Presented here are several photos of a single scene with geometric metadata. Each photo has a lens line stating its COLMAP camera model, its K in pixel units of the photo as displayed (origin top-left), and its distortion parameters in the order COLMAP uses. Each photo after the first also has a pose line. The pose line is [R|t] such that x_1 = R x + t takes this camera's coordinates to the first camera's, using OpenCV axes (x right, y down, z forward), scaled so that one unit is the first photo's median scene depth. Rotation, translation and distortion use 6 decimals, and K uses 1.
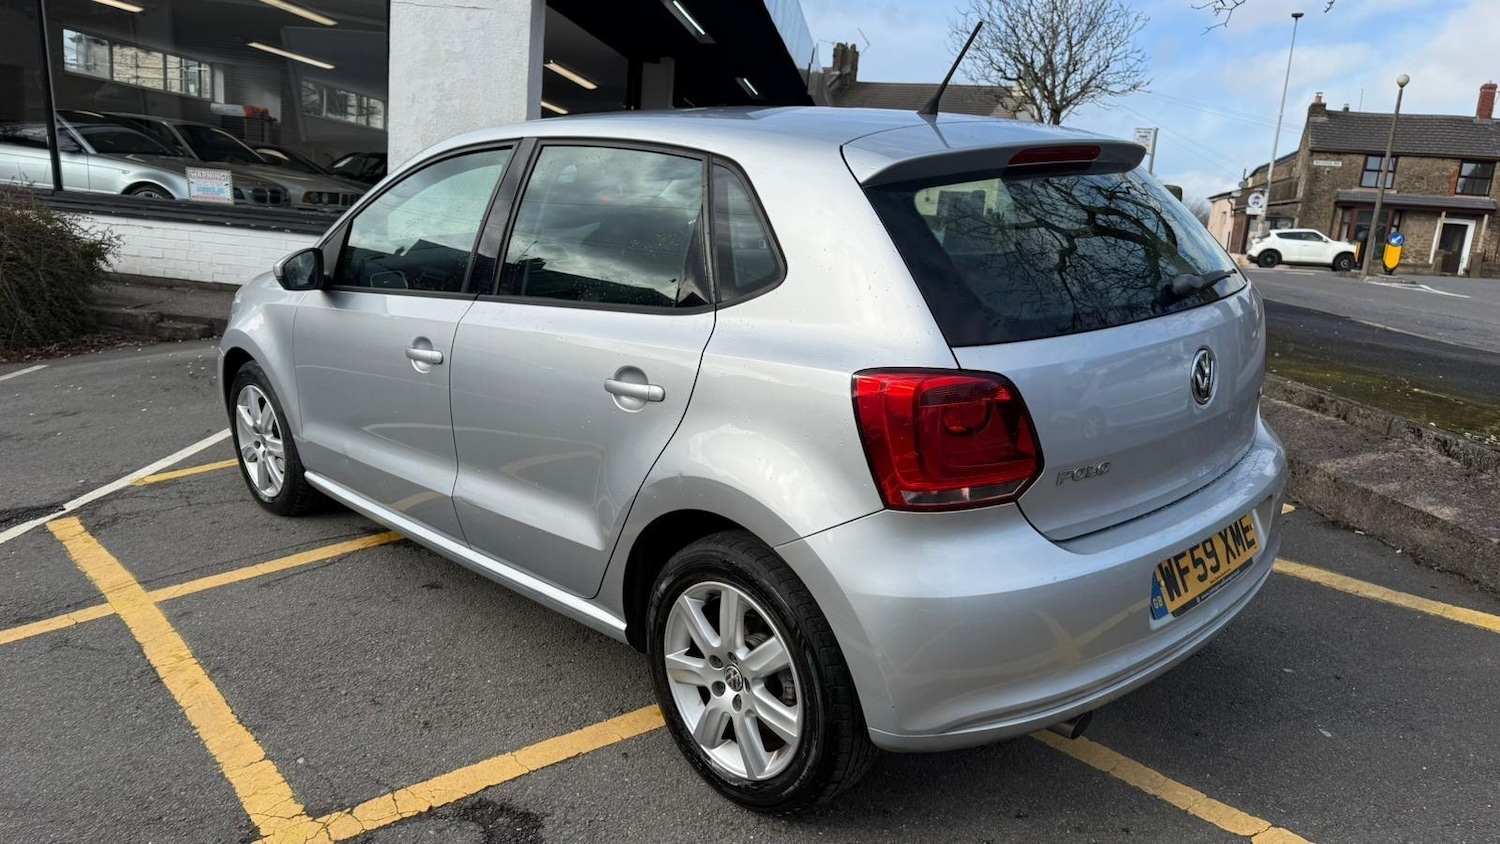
lens RADIAL K [[1053.9, 0, 745.6], [0, 1053.9, 429.5], [0, 0, 1]] dist [0.019866, -0.024613]
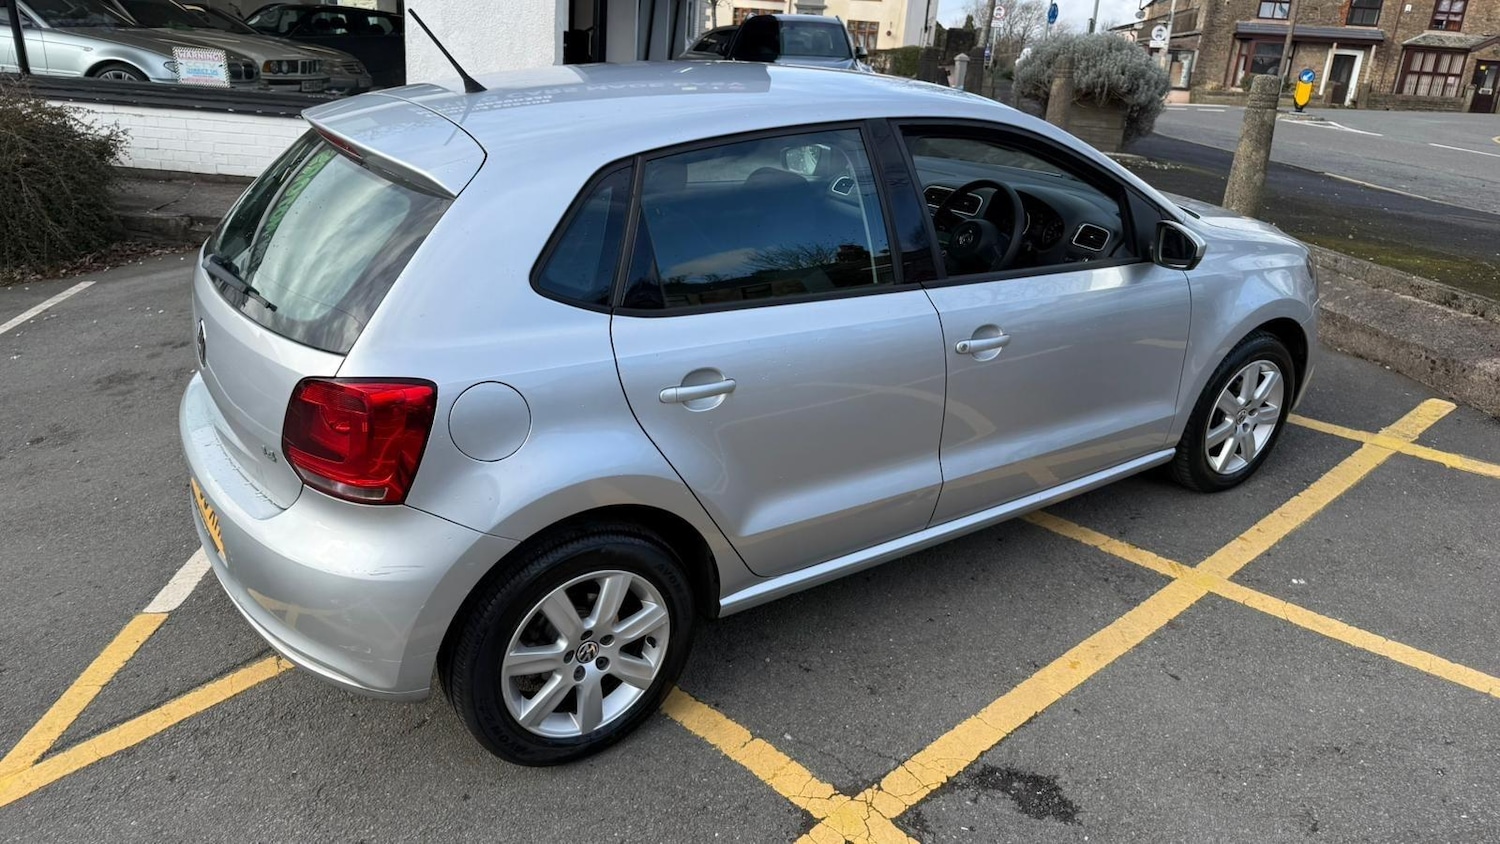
lens RADIAL K [[1053.9, 0, 743.0], [0, 1053.9, 411.4], [0, 0, 1]] dist [0.019866, -0.024613]
pose [[0.993962, -0.047766, 0.098781, -0.122476], [0.034255, 0.990360, 0.134212, -0.034858], [-0.104239, -0.130018, 0.986017, -0.000714]]
